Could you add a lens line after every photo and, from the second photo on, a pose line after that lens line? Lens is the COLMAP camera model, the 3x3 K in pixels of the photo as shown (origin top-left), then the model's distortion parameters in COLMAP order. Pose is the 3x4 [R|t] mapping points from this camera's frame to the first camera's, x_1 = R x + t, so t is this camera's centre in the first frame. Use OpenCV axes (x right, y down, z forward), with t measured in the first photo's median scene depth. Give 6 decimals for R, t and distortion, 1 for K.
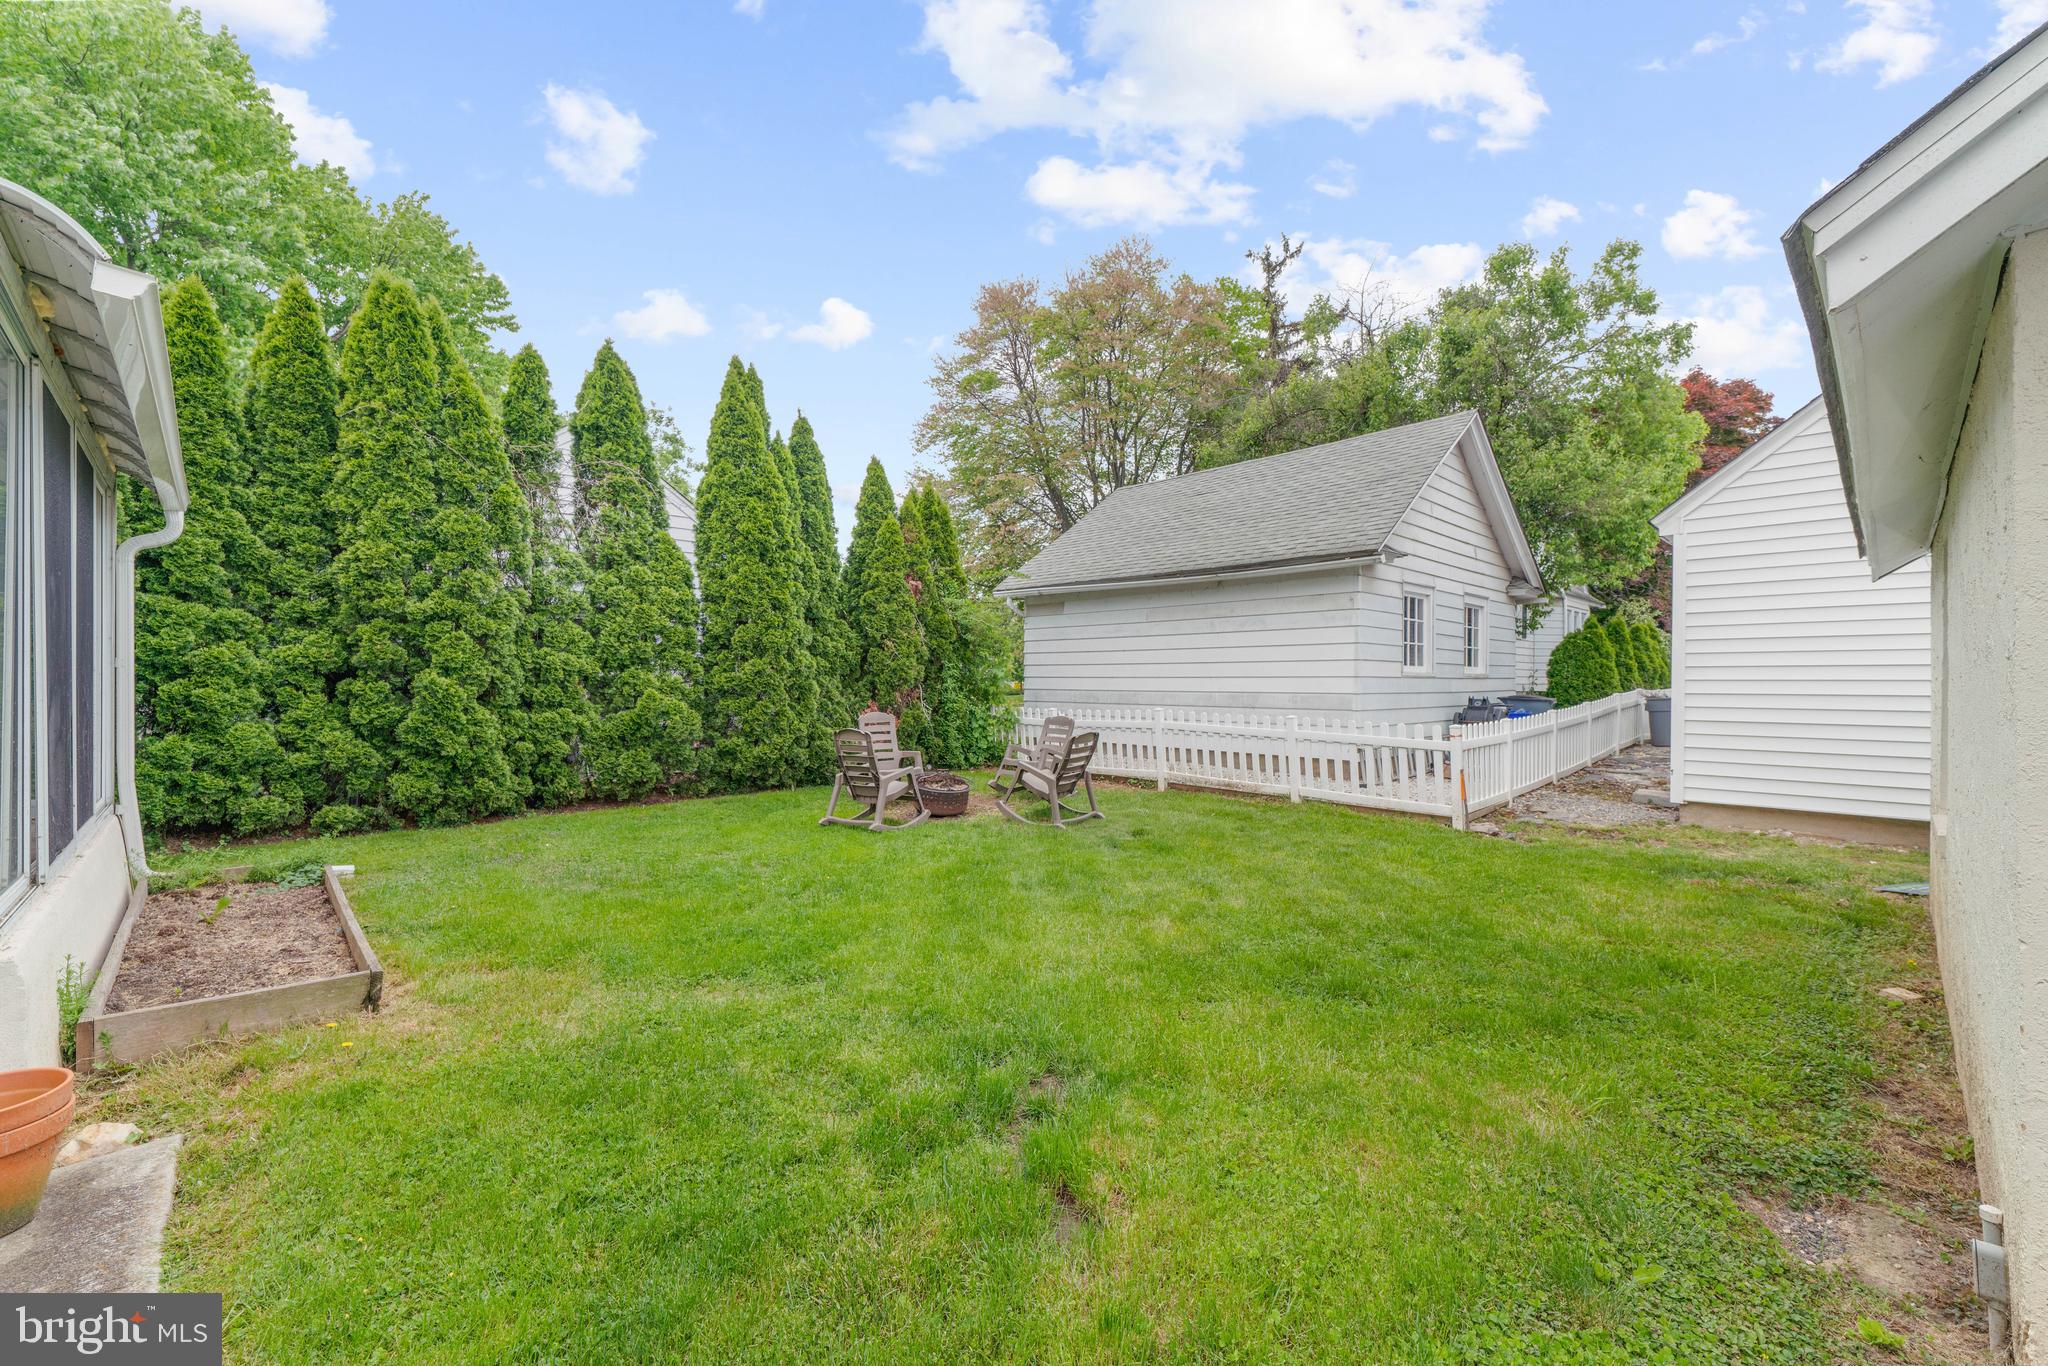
lens RADIAL K [[826.7, 0, 1007.8], [0, 826.7, 686.4], [0, 0, 1]] dist [0.012719, -0.004848]
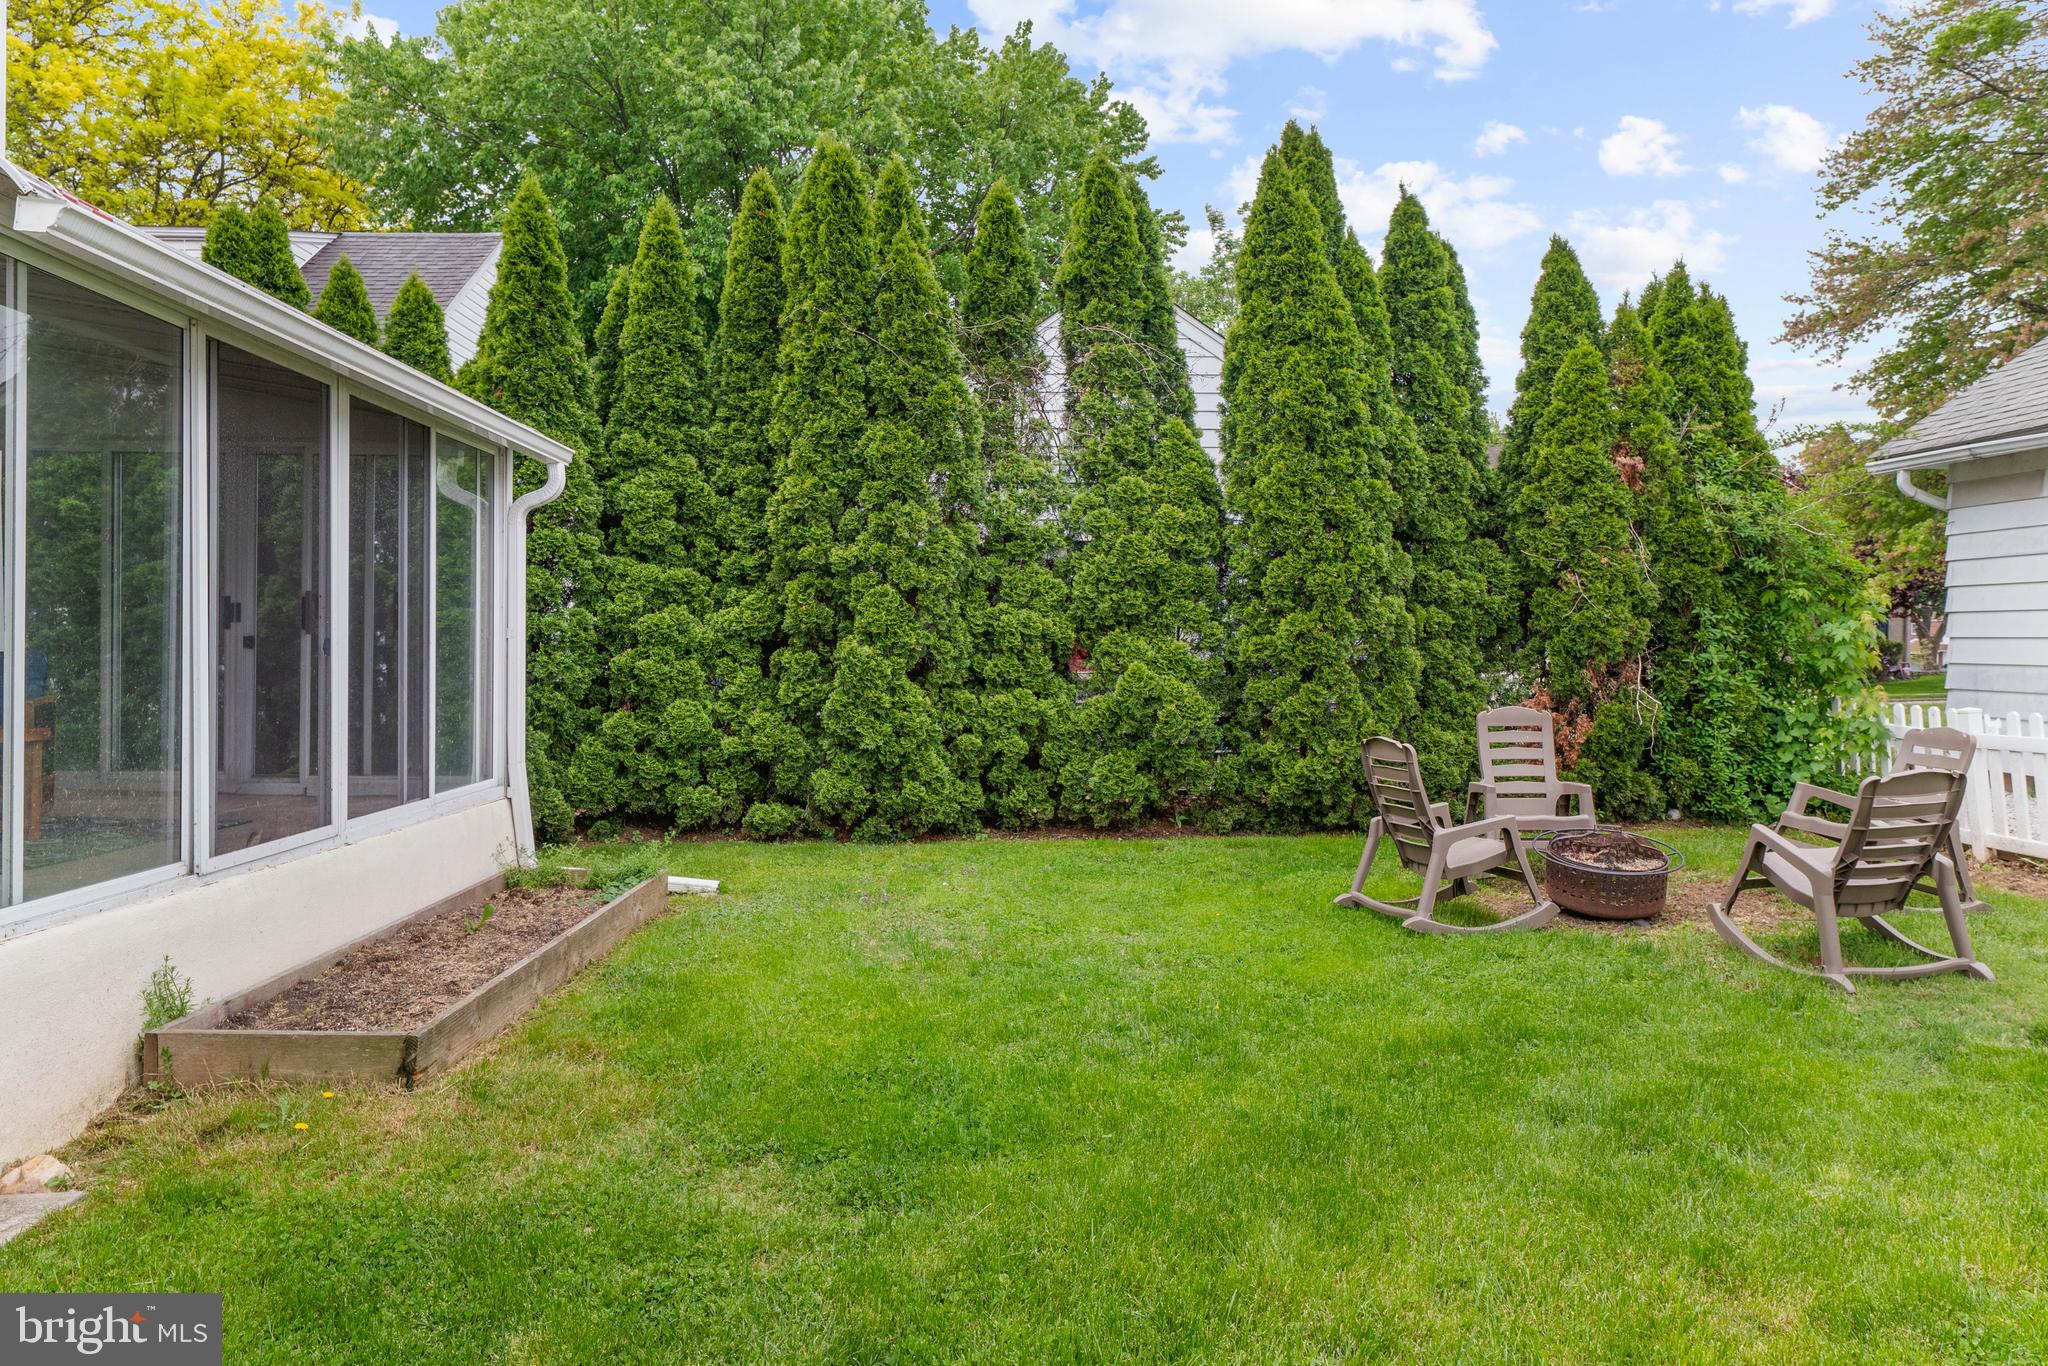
lens RADIAL K [[1287.1, 0, 1017.6], [0, 1287.1, 628.4], [0, 0, 1]] dist [0.006644, 0.003227]
pose [[0.751480, -0.009772, -0.659684, 0.201527], [-0.001424, 0.999864, -0.016433, -0.007668], [0.659754, 0.013288, 0.751364, 0.202469]]
